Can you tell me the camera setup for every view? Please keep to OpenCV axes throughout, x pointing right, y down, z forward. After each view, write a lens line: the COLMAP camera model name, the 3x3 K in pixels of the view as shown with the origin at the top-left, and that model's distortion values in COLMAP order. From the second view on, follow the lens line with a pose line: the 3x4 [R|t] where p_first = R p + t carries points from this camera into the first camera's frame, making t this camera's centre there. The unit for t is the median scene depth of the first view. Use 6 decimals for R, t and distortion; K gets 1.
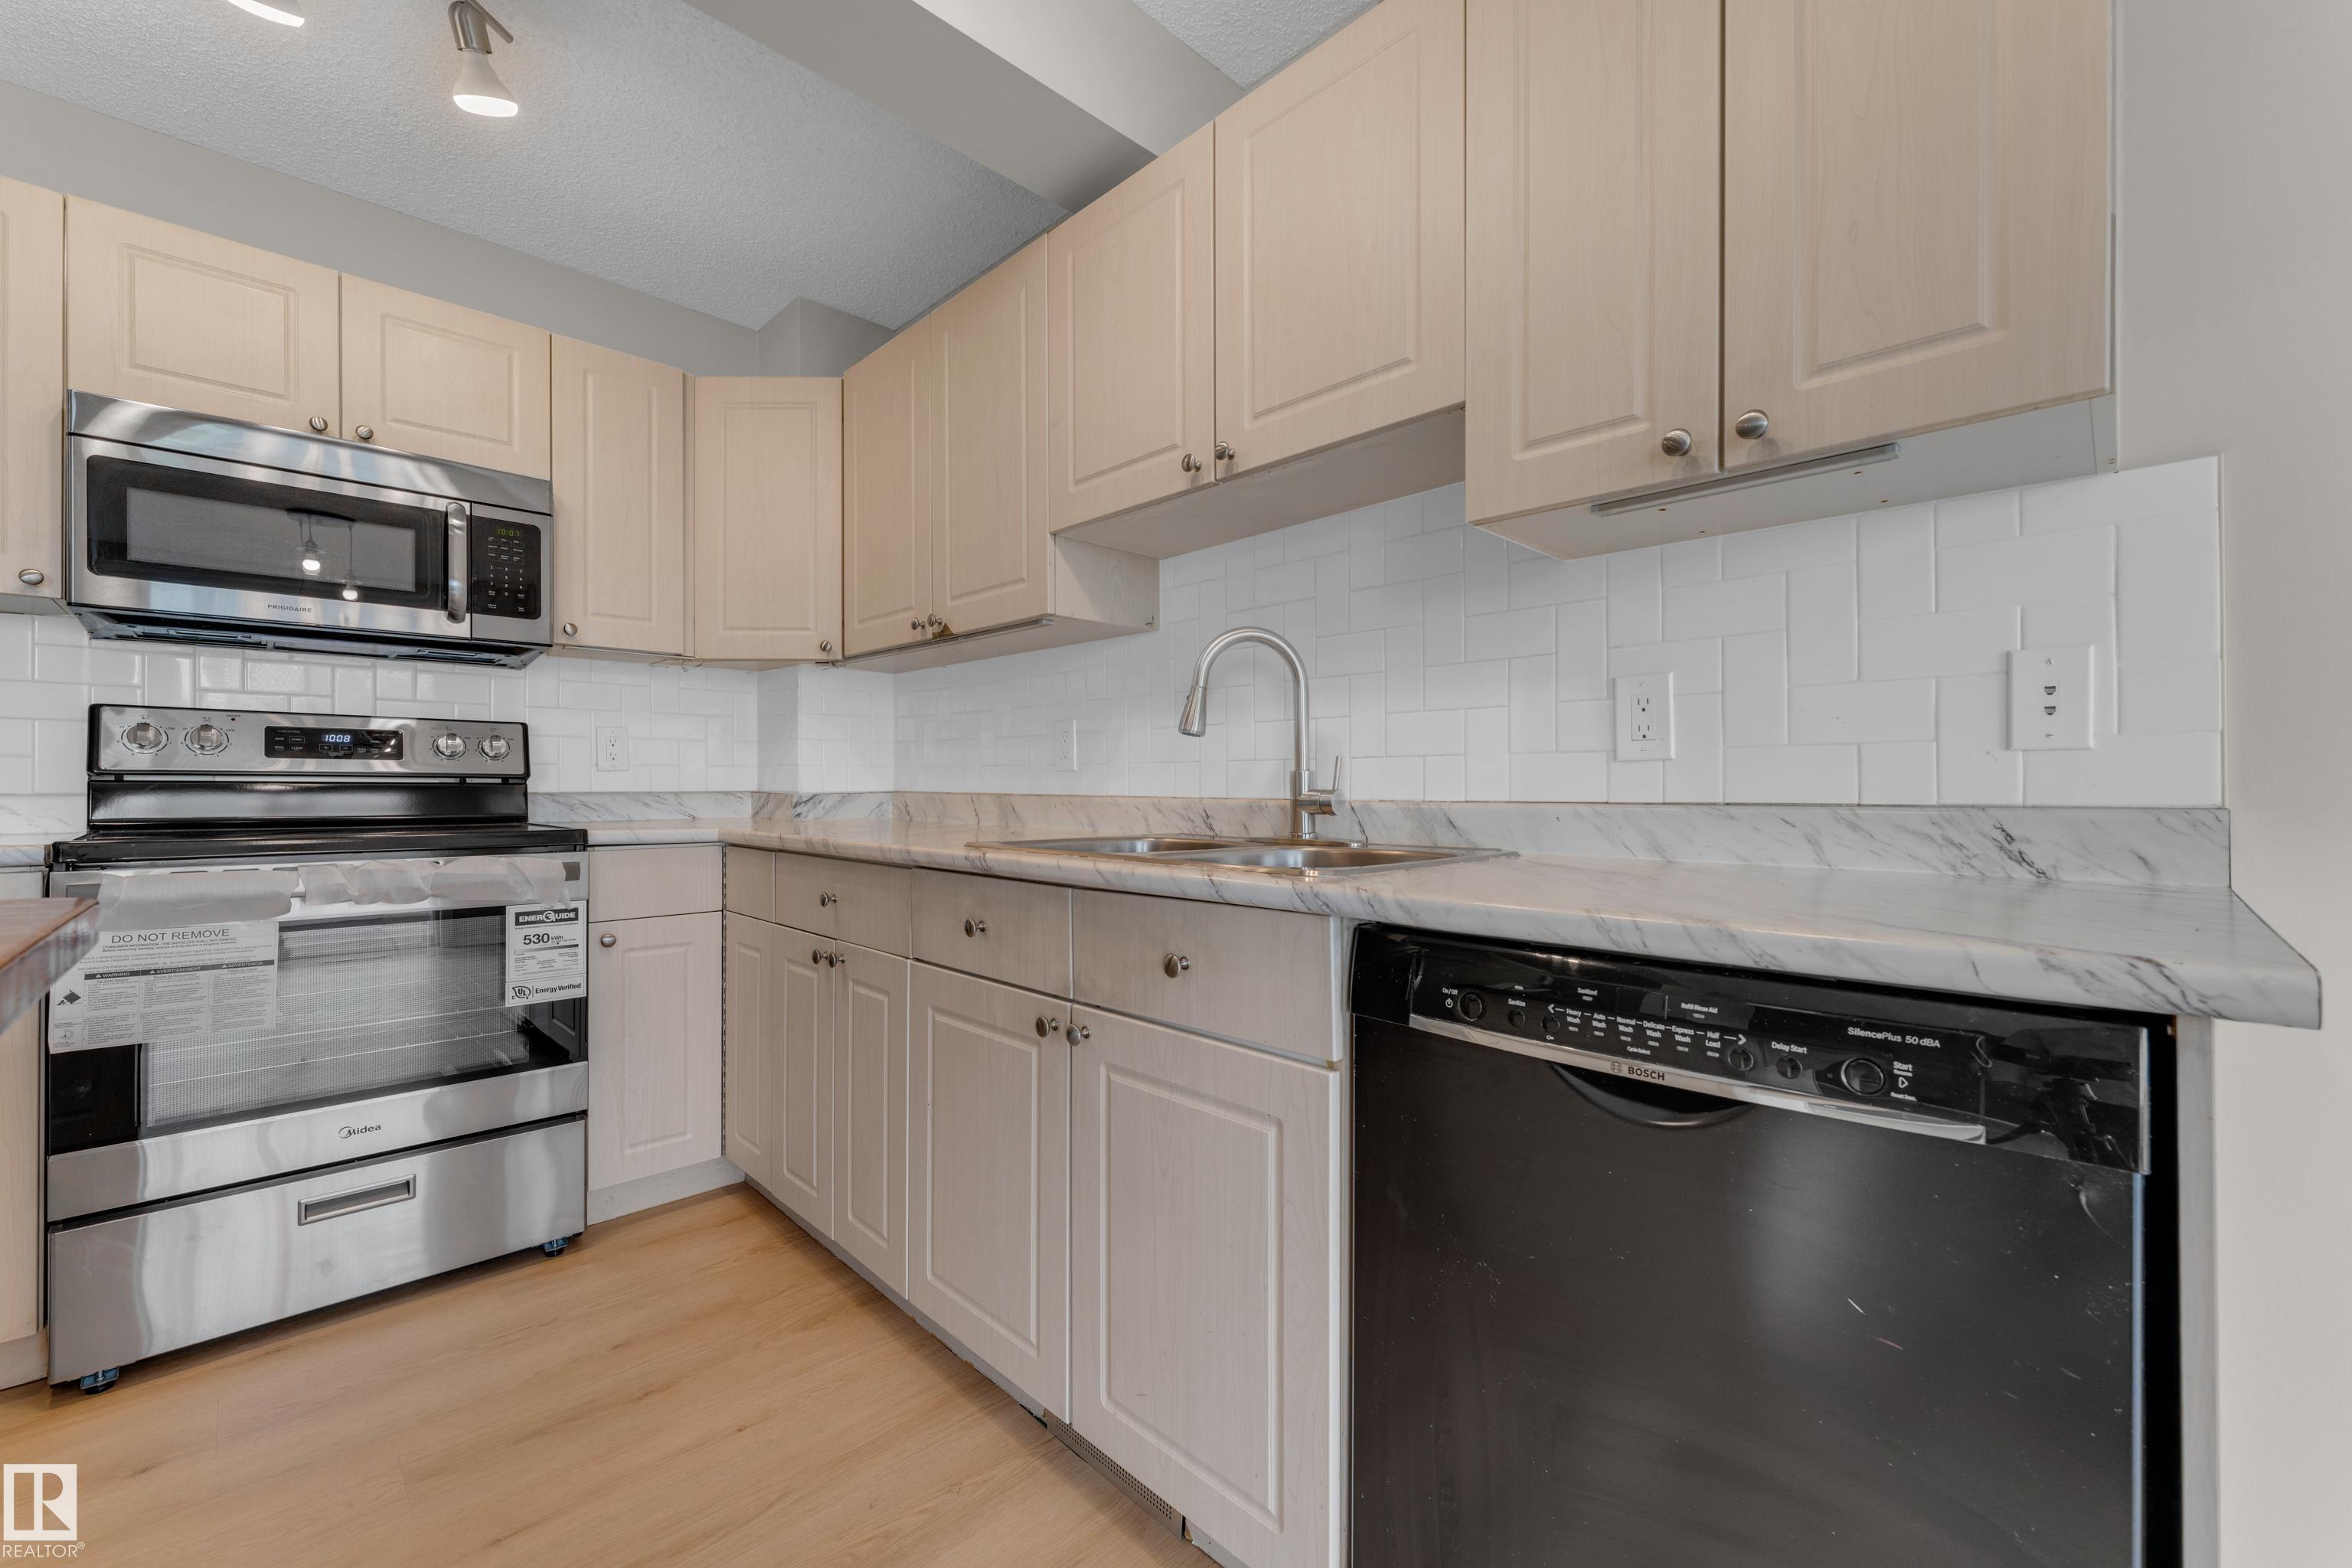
lens RADIAL K [[942.9, 0, 1173.9], [0, 942.9, 788.1], [0, 0, 1]] dist [-0.000431, -0.000216]
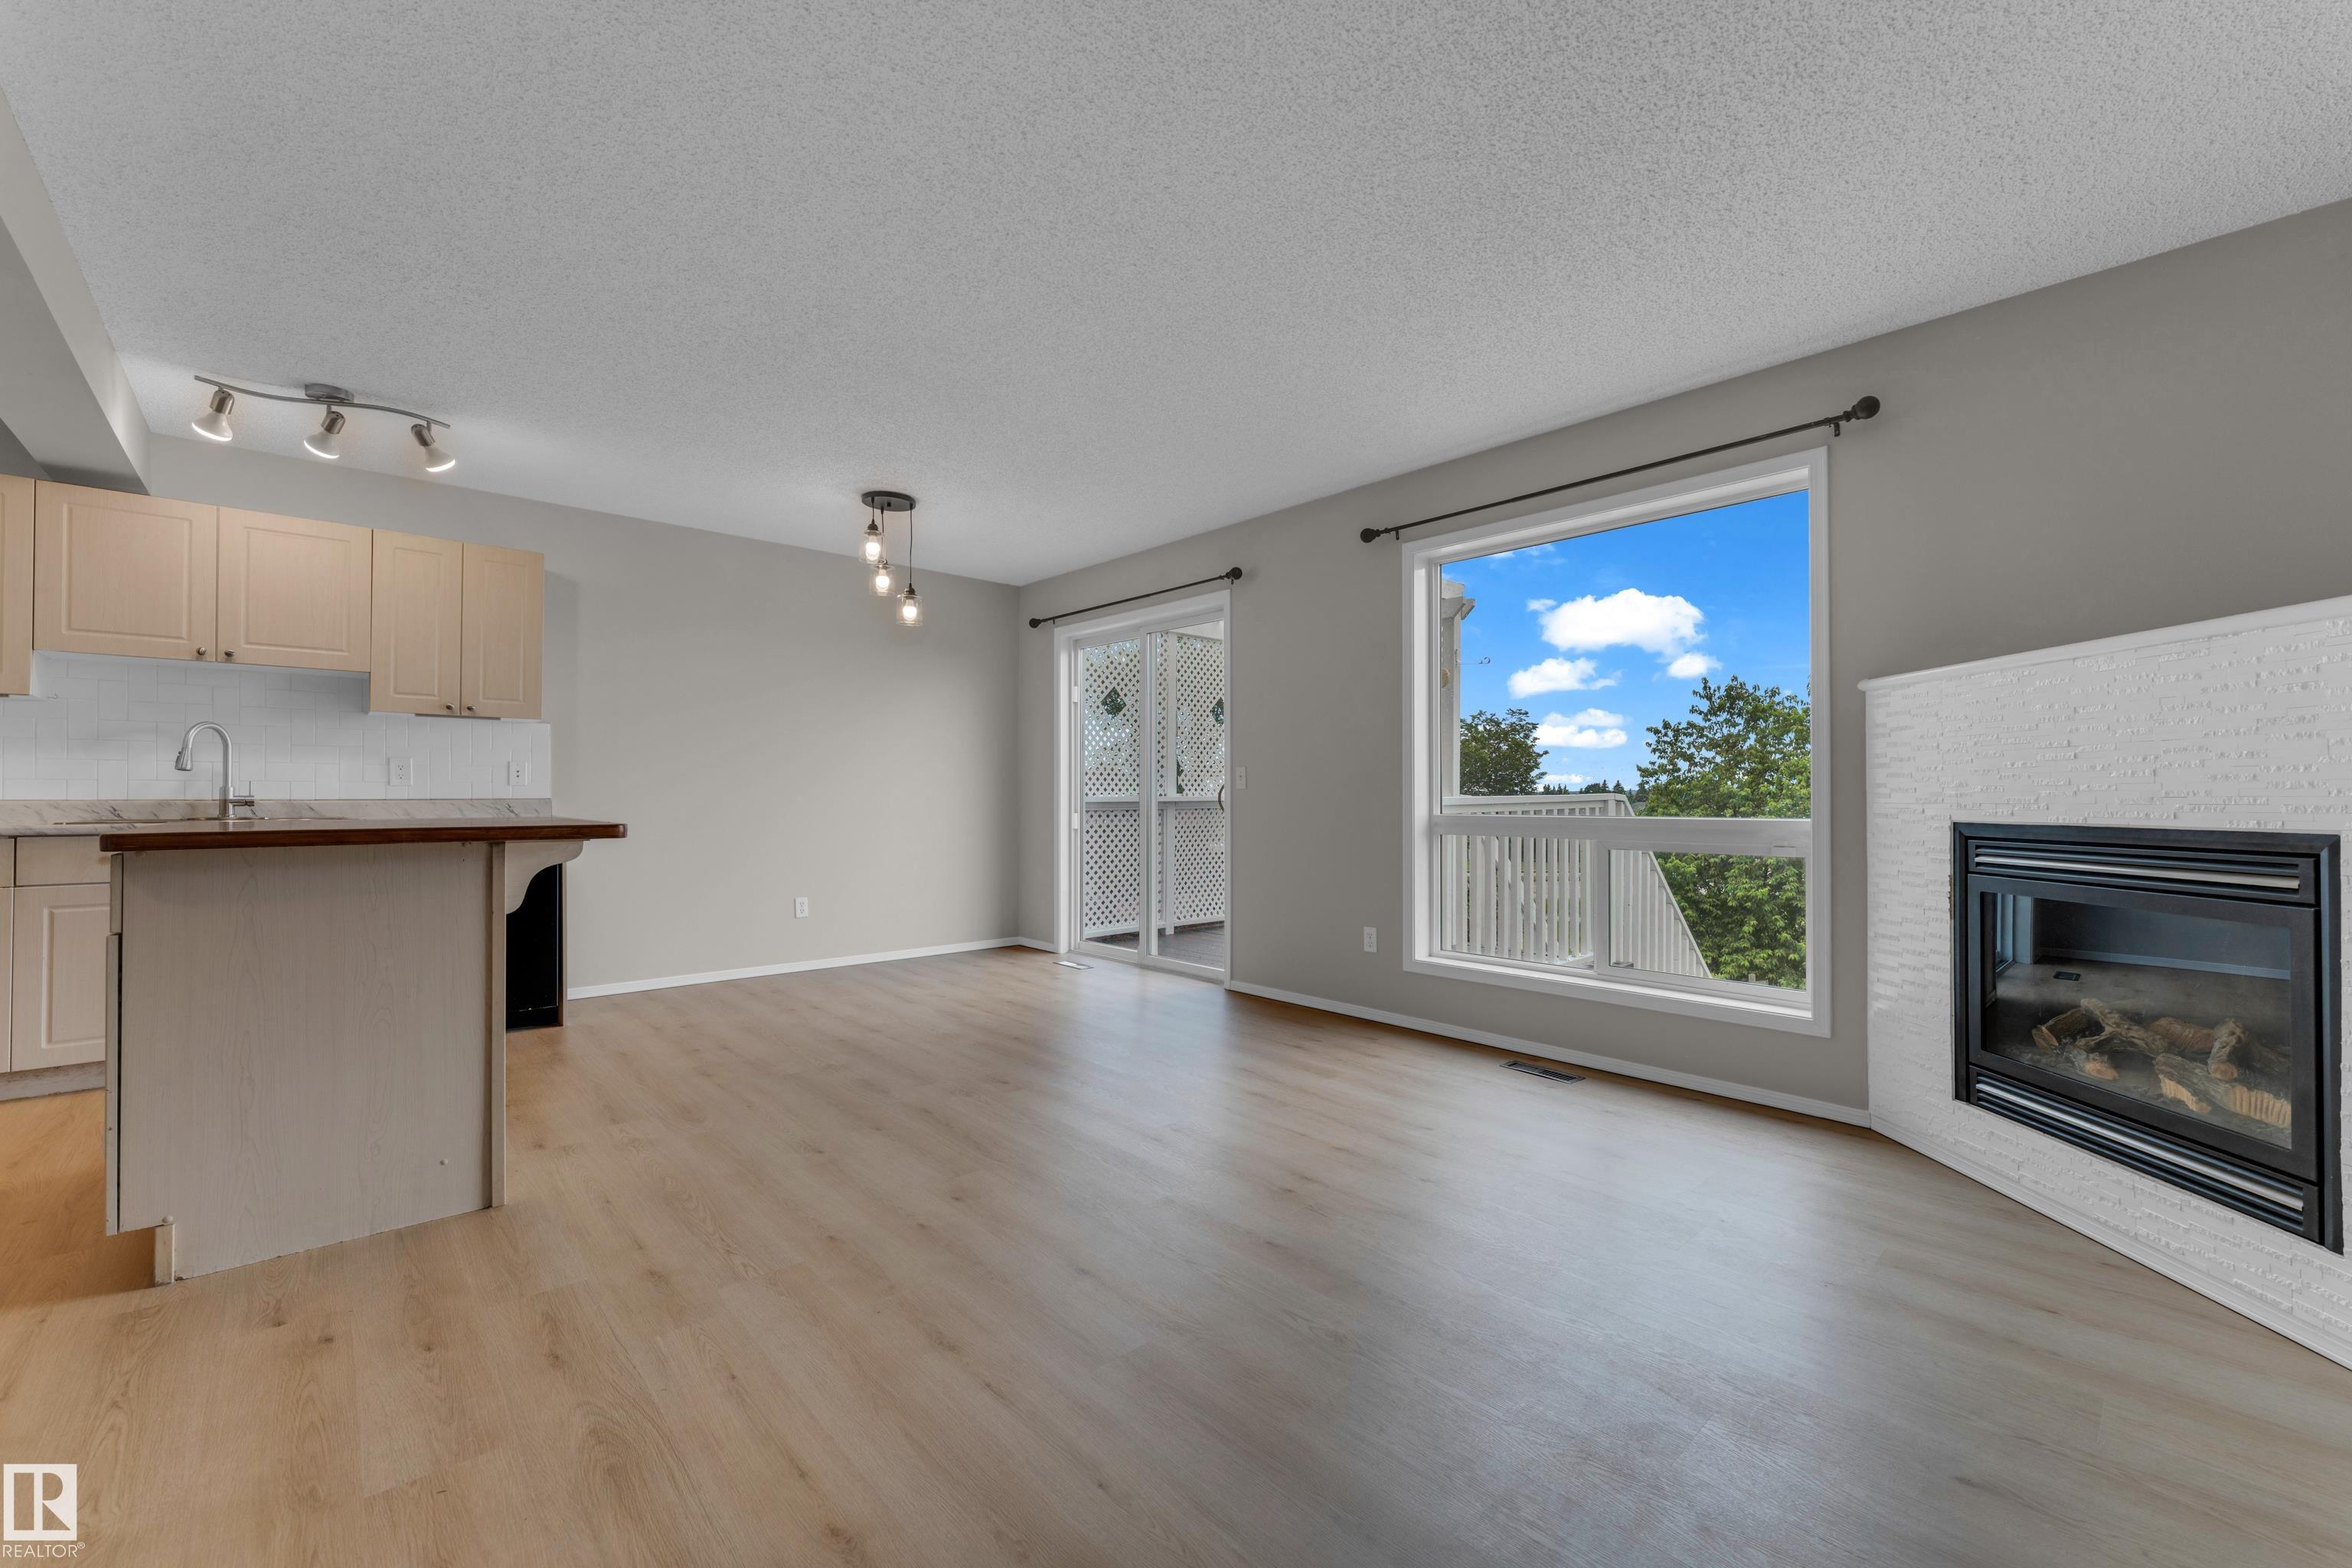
lens RADIAL K [[942.9, 0, 1173.9], [0, 942.9, 788.1], [0, 0, 1]] dist [-0.000431, -0.000216]
pose [[0.039294, 0.006936, 0.999204, -1.986076], [0.001478, 0.999974, -0.006999, 0.003517], [-0.999227, 0.001752, 0.039283, -1.317026]]
